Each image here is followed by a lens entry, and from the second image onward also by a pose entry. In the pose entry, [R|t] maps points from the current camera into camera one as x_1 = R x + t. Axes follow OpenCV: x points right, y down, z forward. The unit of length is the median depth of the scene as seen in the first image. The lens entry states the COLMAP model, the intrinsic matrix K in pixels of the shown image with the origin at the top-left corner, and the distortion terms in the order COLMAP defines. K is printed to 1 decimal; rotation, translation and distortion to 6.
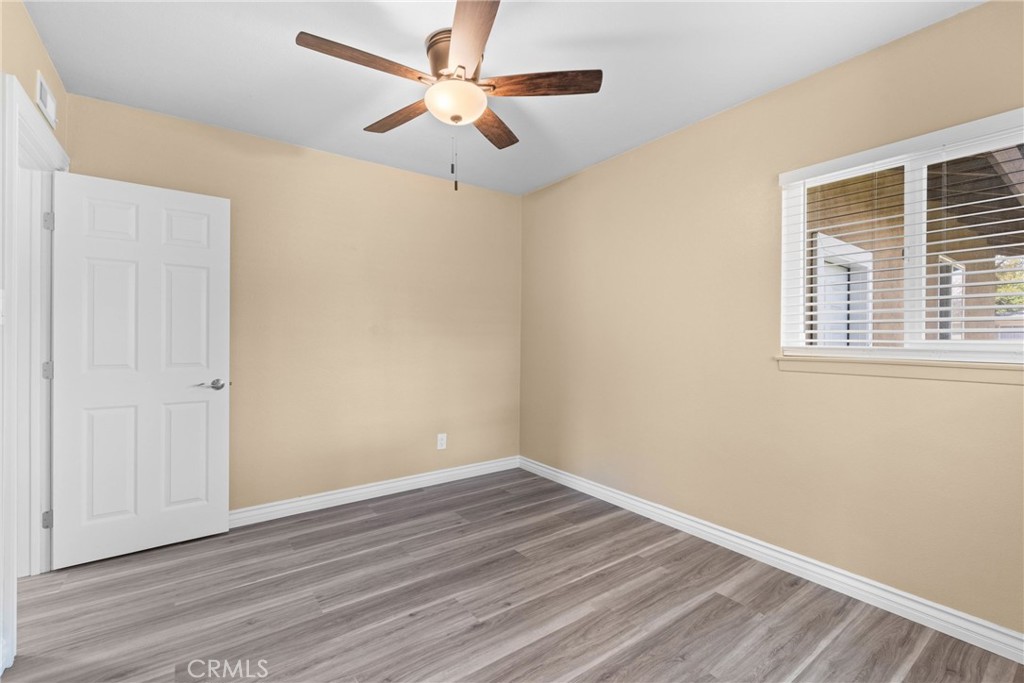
lens RADIAL K [[462.0, 0, 512.0], [0, 462.0, 341.5], [0, 0, 1]] dist [-0.002256, 0.000243]
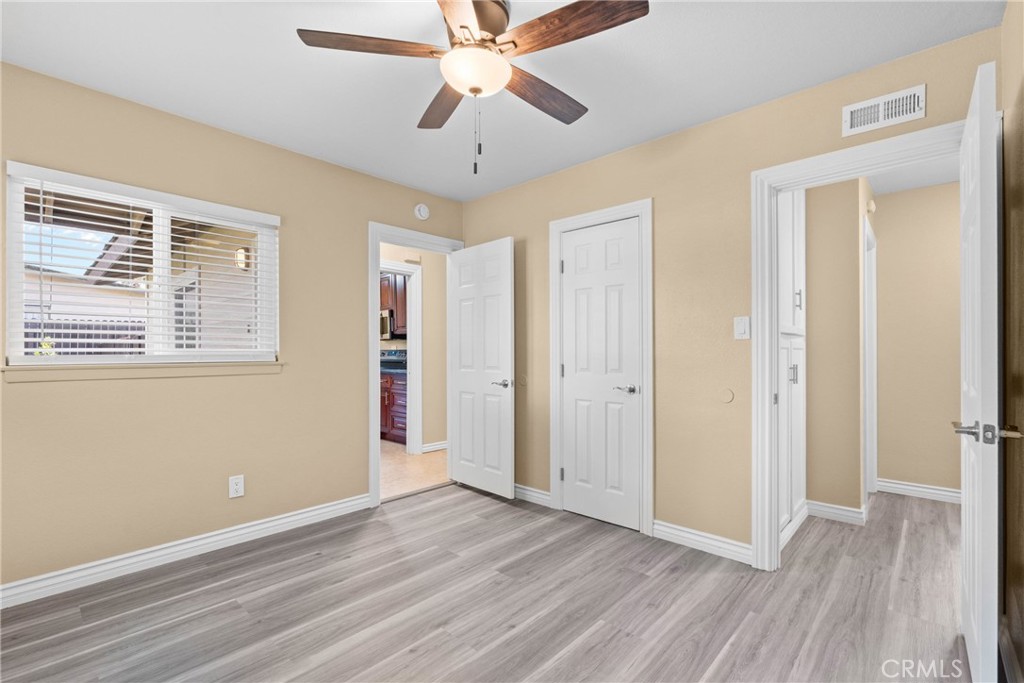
lens RADIAL K [[462.0, 0, 512.0], [0, 462.0, 341.5], [0, 0, 1]] dist [-0.002256, 0.000243]
pose [[-0.980677, -0.005208, -0.195563, -0.020452], [-0.001919, 0.999854, -0.017006, -0.000279], [0.195623, -0.016302, -0.980544, 2.050374]]
